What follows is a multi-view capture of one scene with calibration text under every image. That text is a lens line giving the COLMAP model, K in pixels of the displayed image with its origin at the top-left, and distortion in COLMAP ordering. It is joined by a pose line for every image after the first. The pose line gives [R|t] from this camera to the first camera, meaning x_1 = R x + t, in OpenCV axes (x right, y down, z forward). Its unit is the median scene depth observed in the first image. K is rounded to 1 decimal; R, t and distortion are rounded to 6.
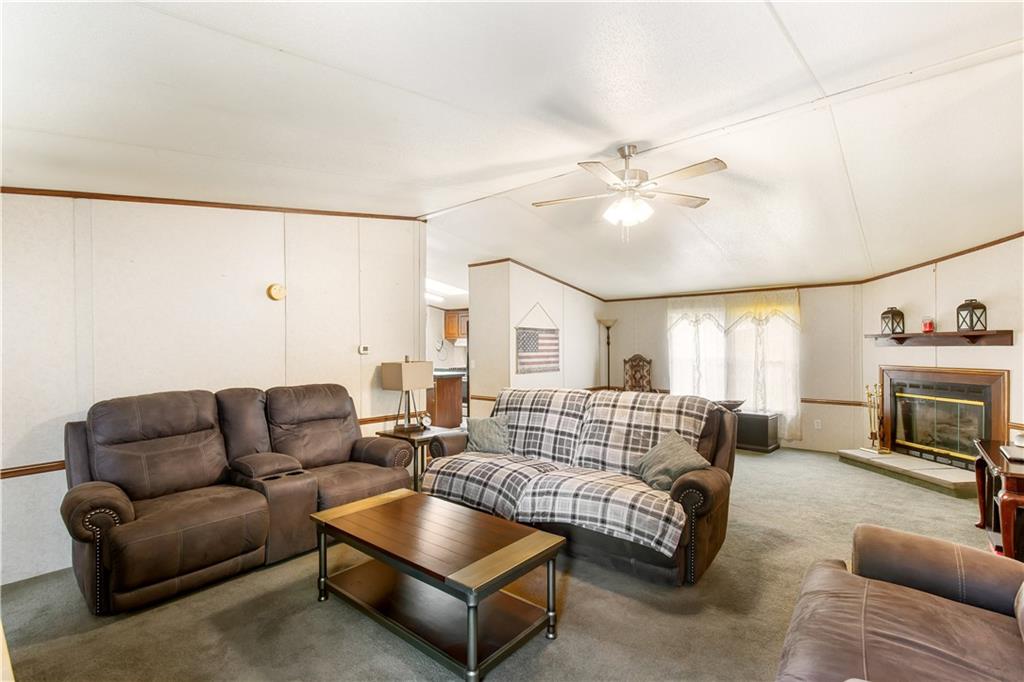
lens RADIAL K [[469.9, 0, 515.2], [0, 469.9, 342.2], [0, 0, 1]] dist [0.012143, 0.000631]
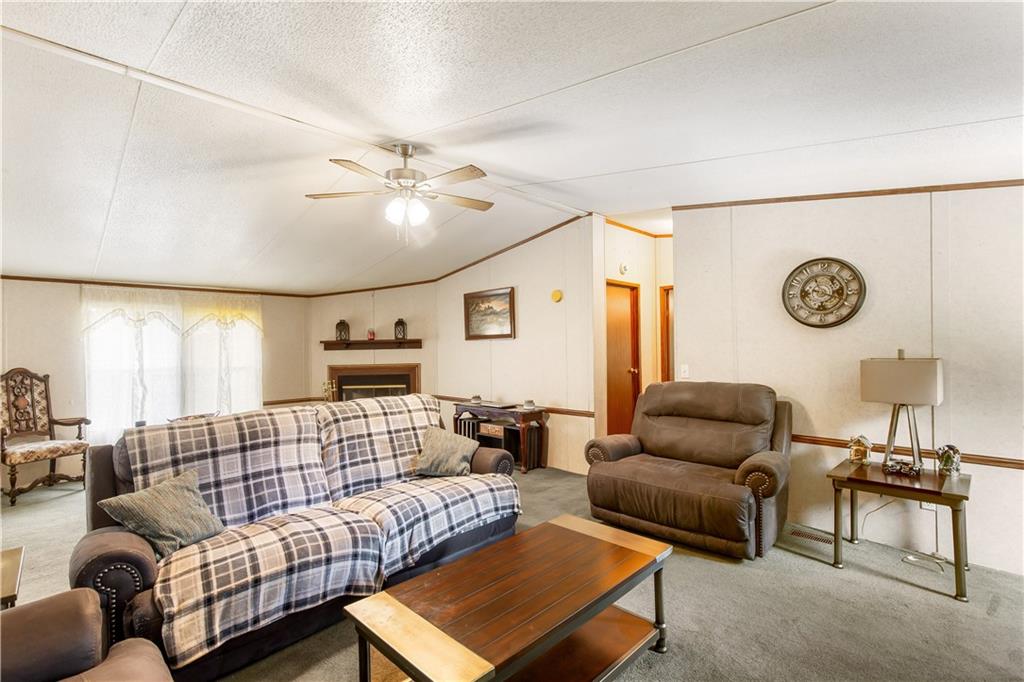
lens RADIAL K [[469.9, 0, 516.2], [0, 469.9, 343.2], [0, 0, 1]] dist [0.012143, 0.000631]
pose [[0.081396, 0.009802, 0.996634, -0.609053], [0.005922, 0.999929, -0.010318, 0.007812], [-0.996664, 0.006742, 0.081332, 0.596510]]
